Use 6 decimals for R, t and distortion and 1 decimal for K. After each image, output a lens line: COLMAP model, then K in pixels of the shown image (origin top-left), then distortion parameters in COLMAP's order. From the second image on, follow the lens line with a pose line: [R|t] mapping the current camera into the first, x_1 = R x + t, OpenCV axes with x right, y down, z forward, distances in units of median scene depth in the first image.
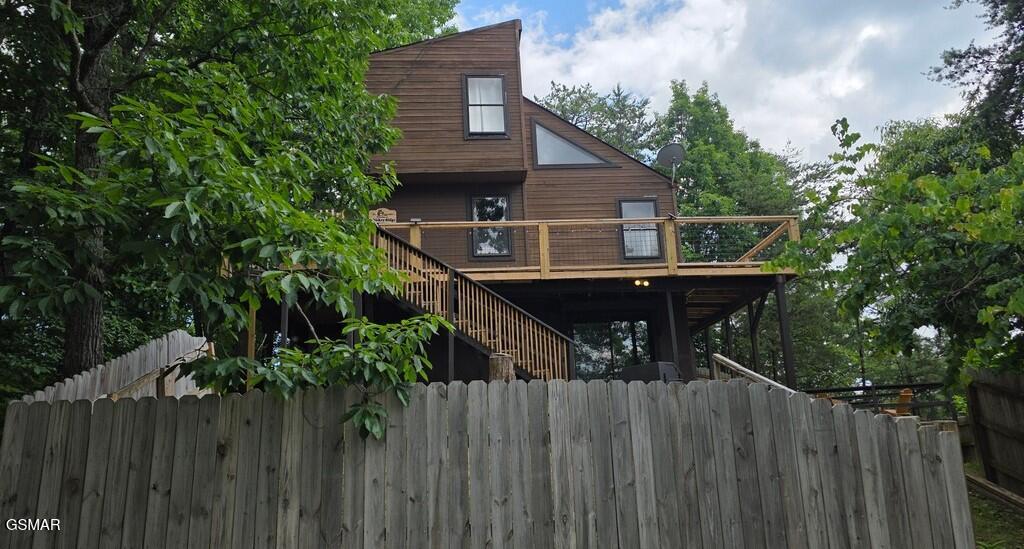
lens RADIAL K [[650.0, 0, 512.0], [0, 650.0, 274.5], [0, 0, 1]] dist [0.063580, -0.046719]
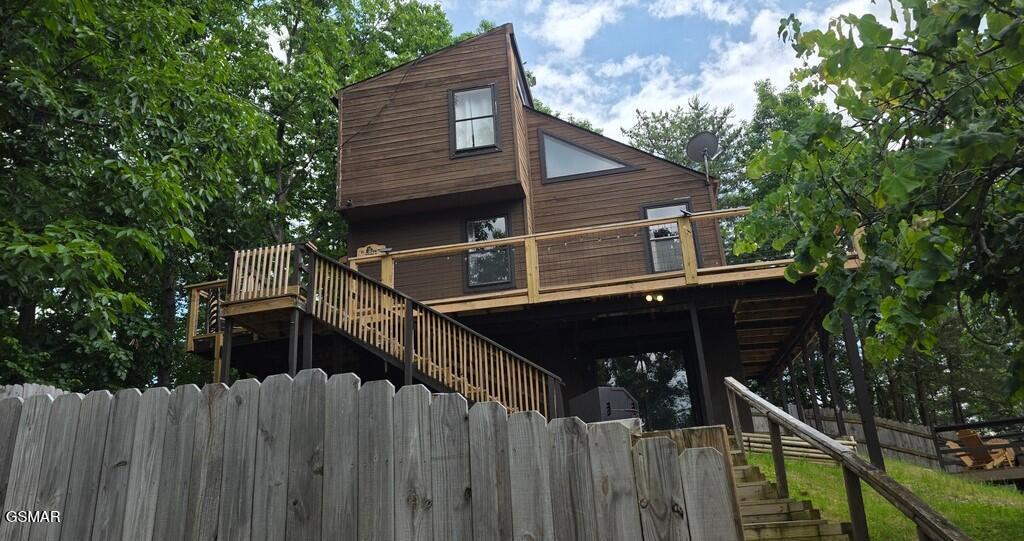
lens RADIAL K [[662.8, 0, 512.0], [0, 662.8, 270.5], [0, 0, 1]] dist [0.037168, -0.003067]
pose [[0.972856, -0.099417, -0.208970, 0.203895], [0.079790, 0.991746, -0.100364, 0.047943], [0.217223, 0.080966, 0.972758, 0.162613]]
